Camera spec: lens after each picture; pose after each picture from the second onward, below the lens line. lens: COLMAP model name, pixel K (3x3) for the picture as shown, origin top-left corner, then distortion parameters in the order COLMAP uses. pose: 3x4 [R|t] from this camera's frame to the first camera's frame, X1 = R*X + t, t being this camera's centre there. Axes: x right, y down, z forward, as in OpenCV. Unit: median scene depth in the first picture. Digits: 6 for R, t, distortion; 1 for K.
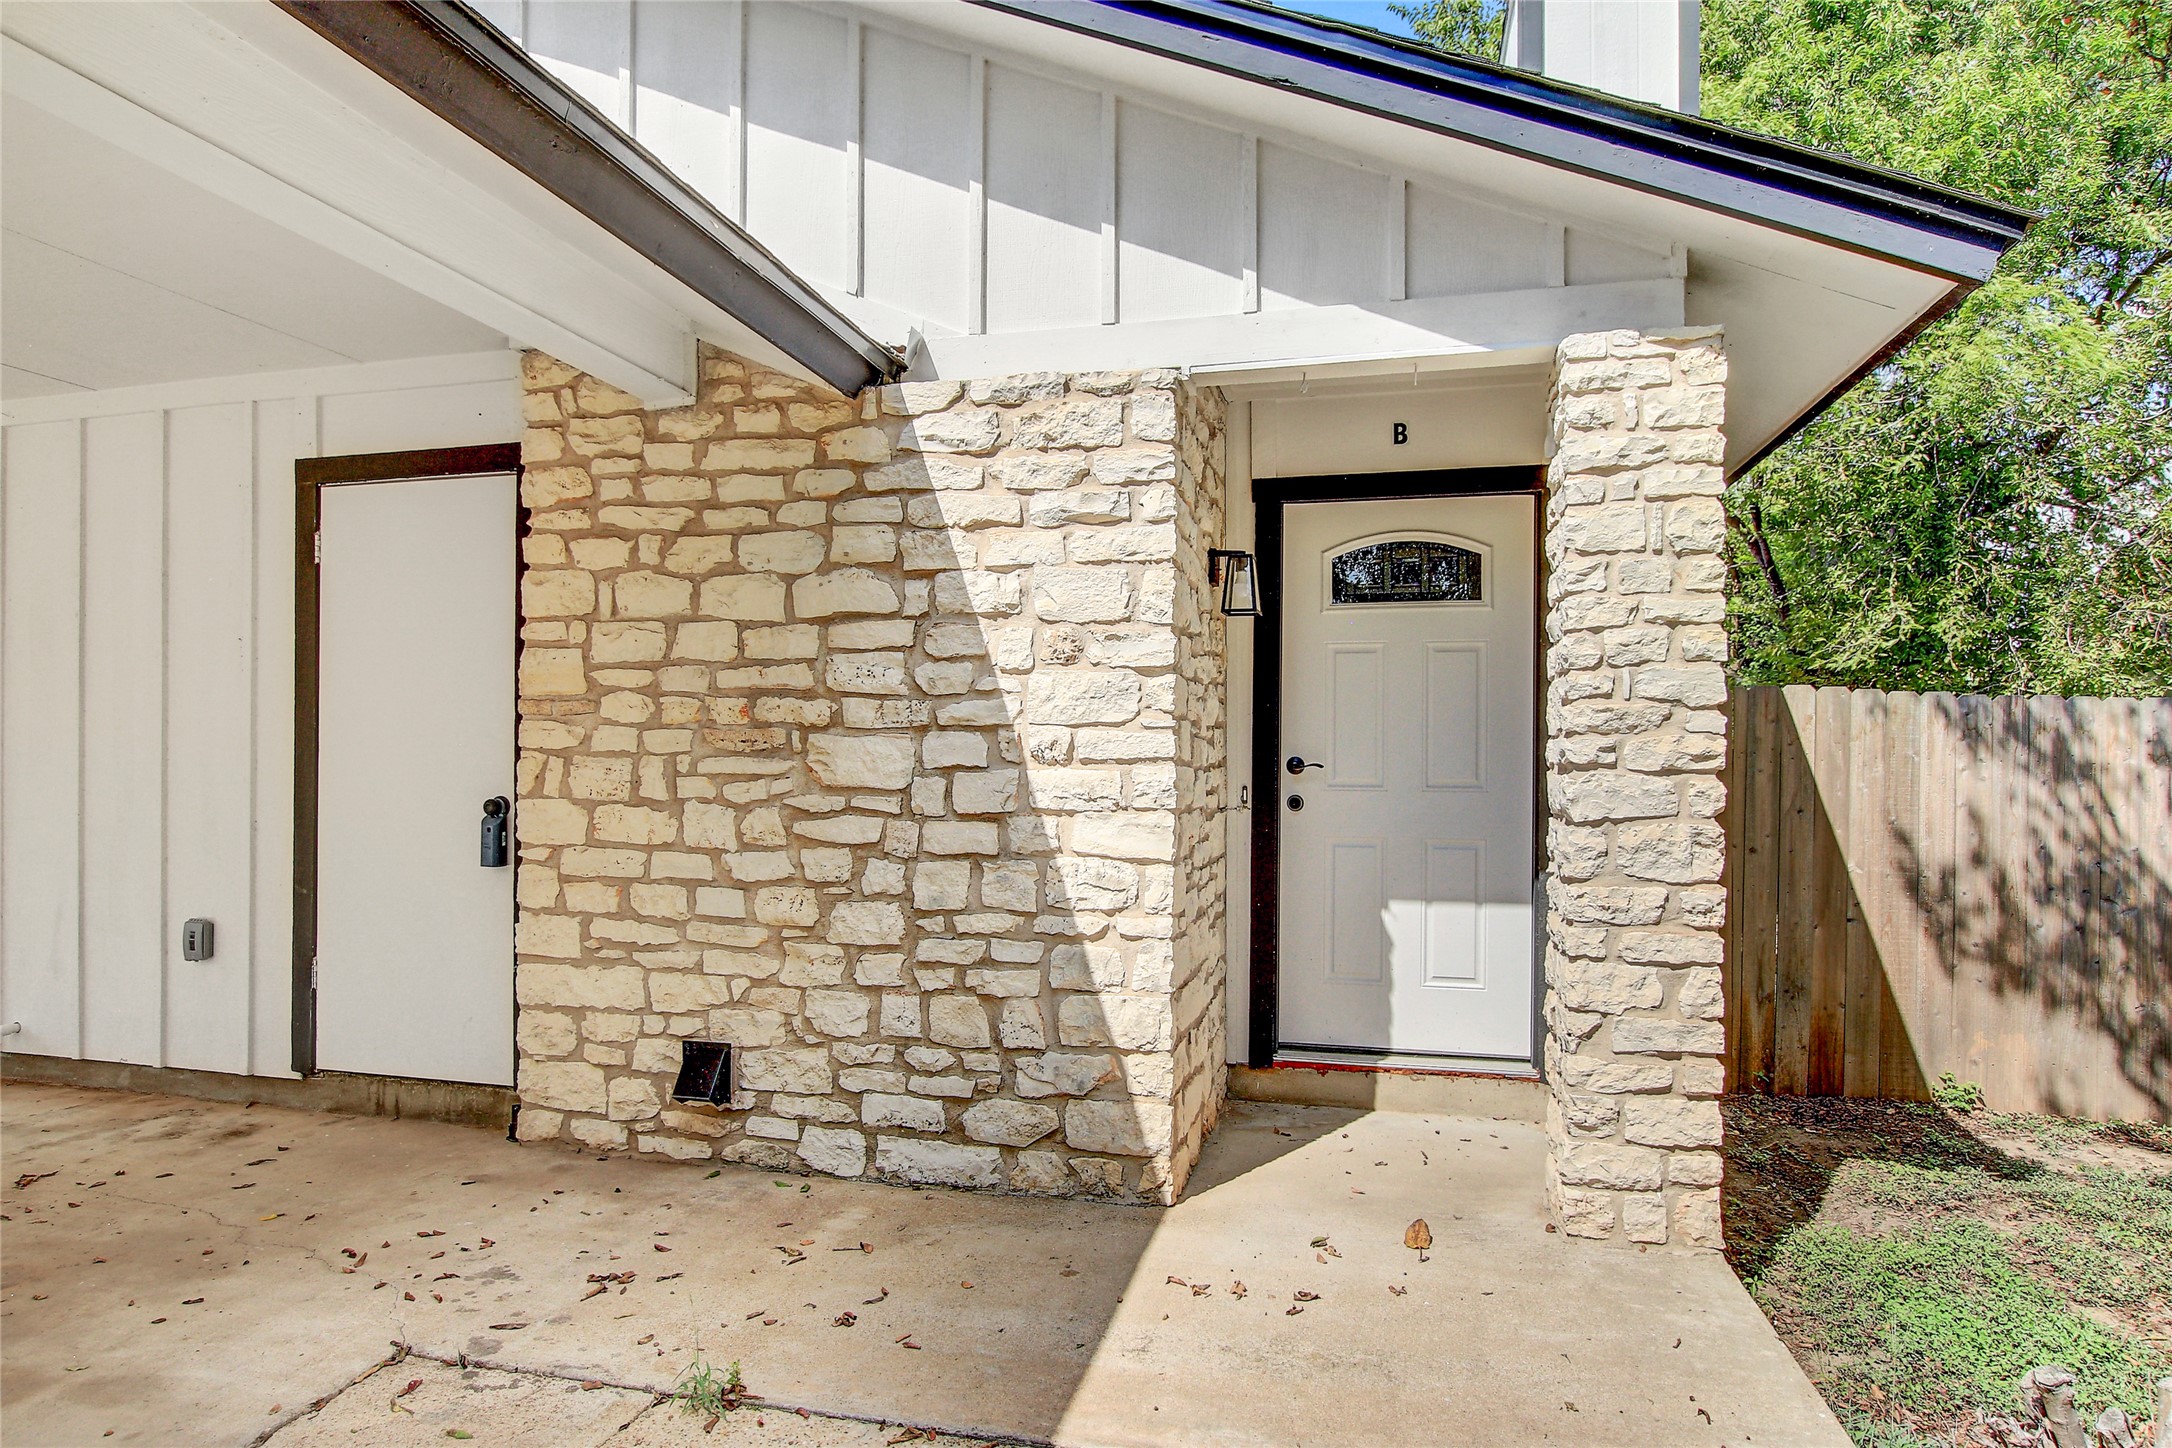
lens RADIAL K [[1203.7, 0, 1092.6], [0, 1203.7, 725.2], [0, 0, 1]] dist [-0.049369, -0.001344]
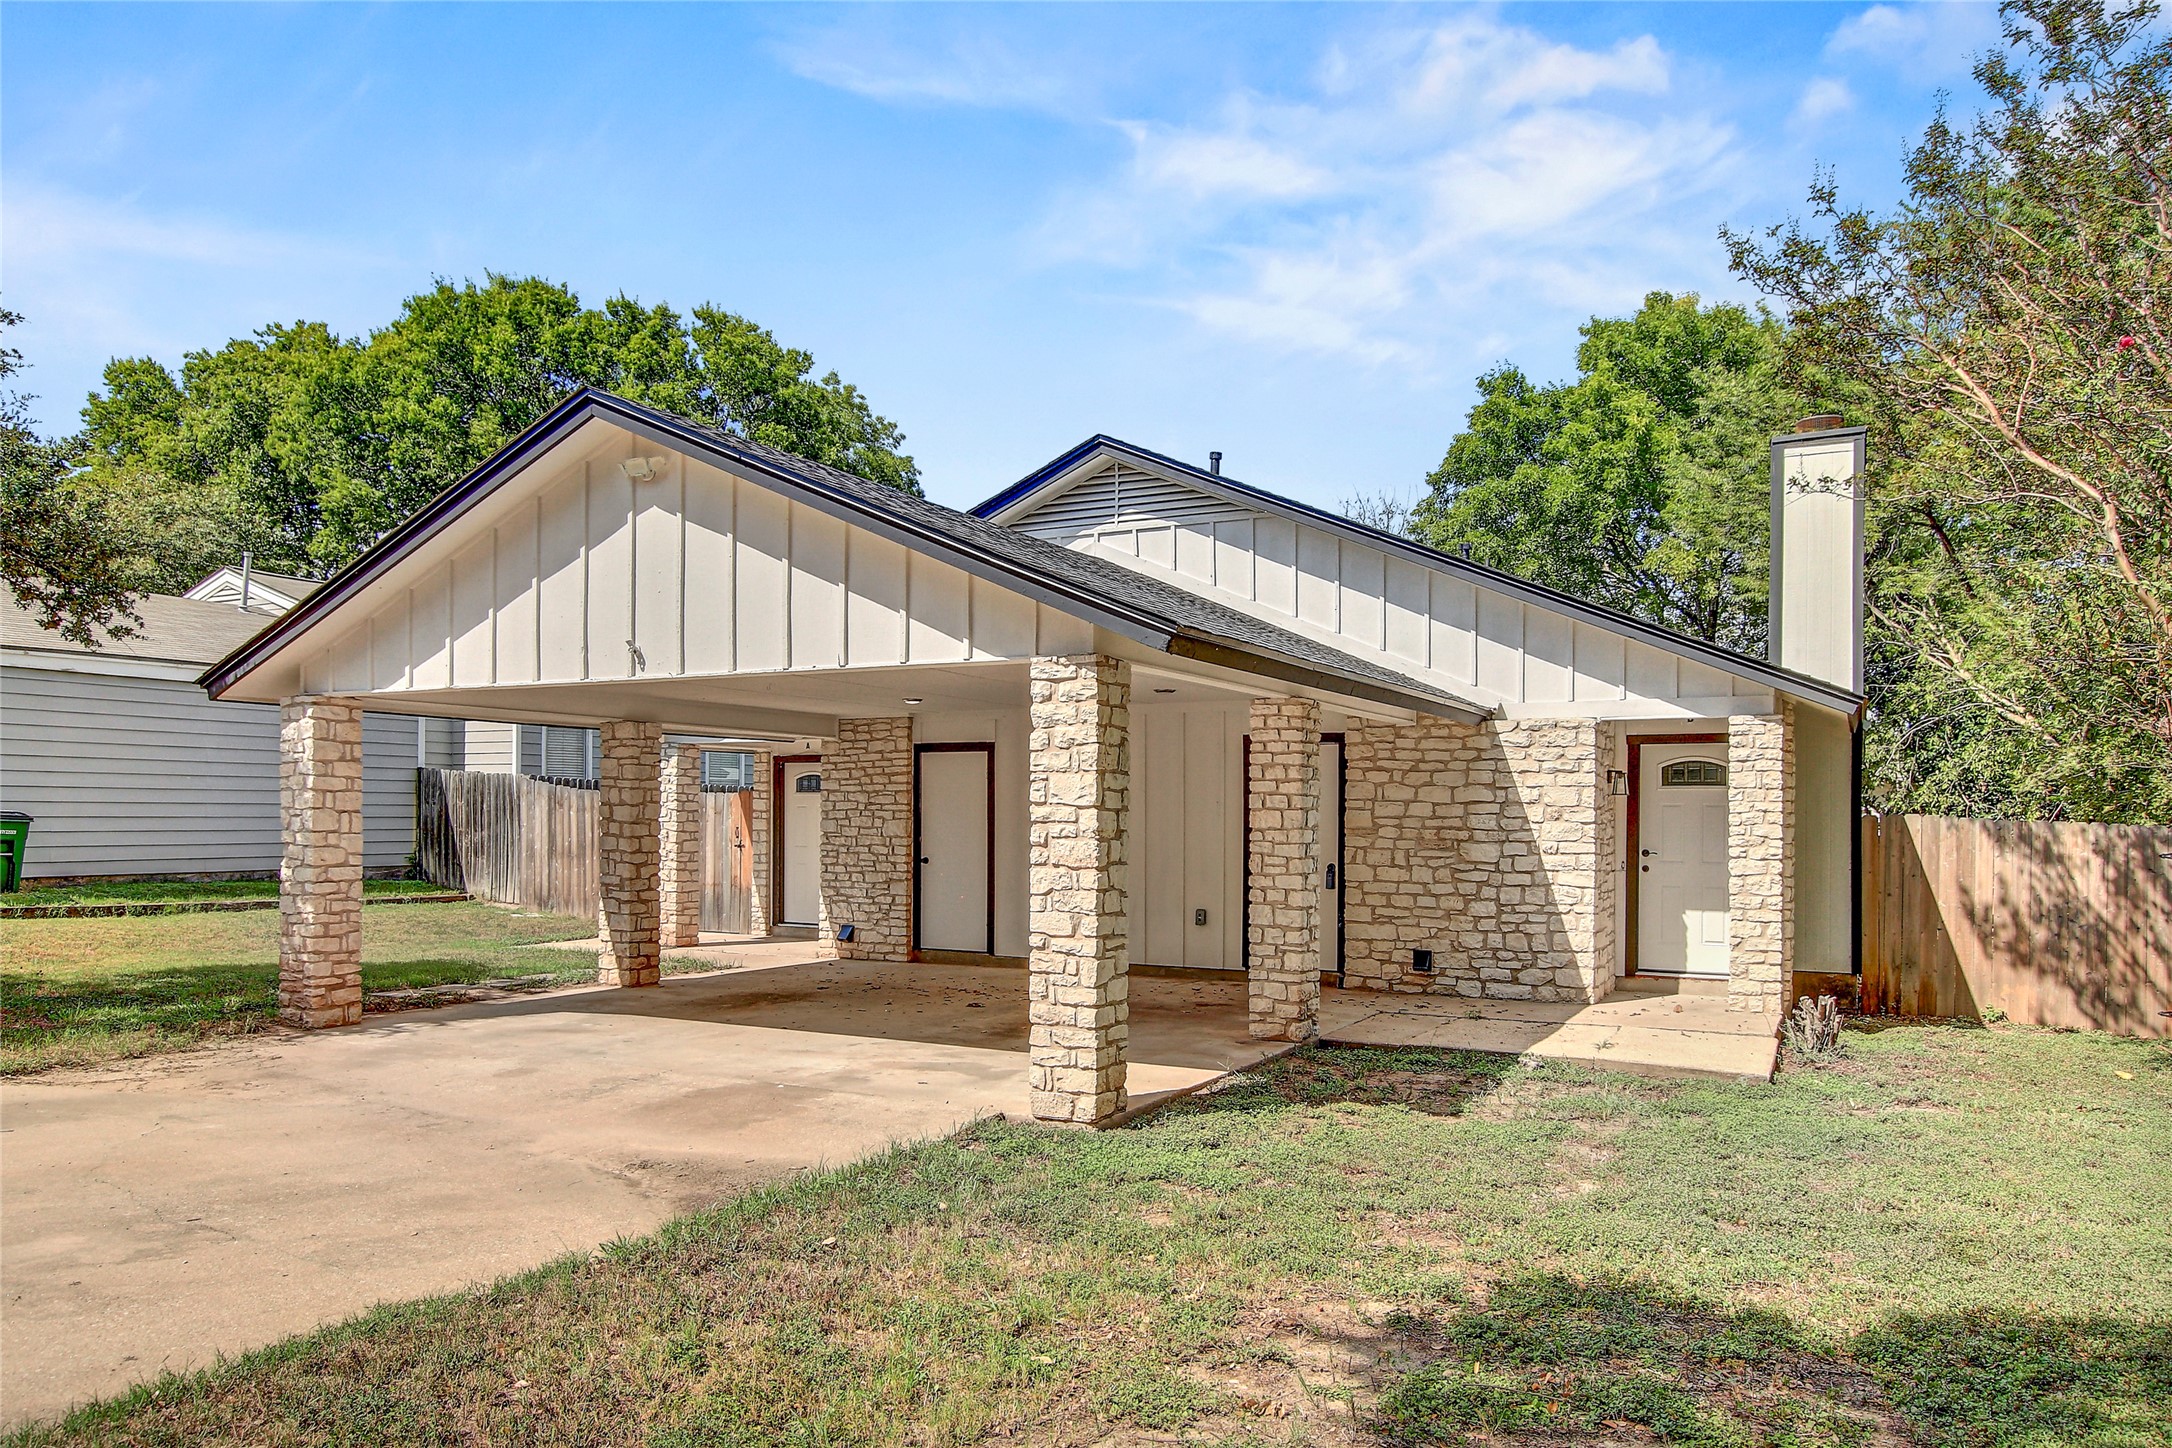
lens RADIAL K [[1443.8, 0, 1080.1], [0, 1443.8, 796.7], [0, 0, 1]] dist [-0.032414, -0.003070]
pose [[0.966068, -0.000868, -0.258285, -0.219541], [0.004324, 0.999909, 0.012811, -0.146963], [0.258250, -0.013493, 0.965984, -2.492344]]
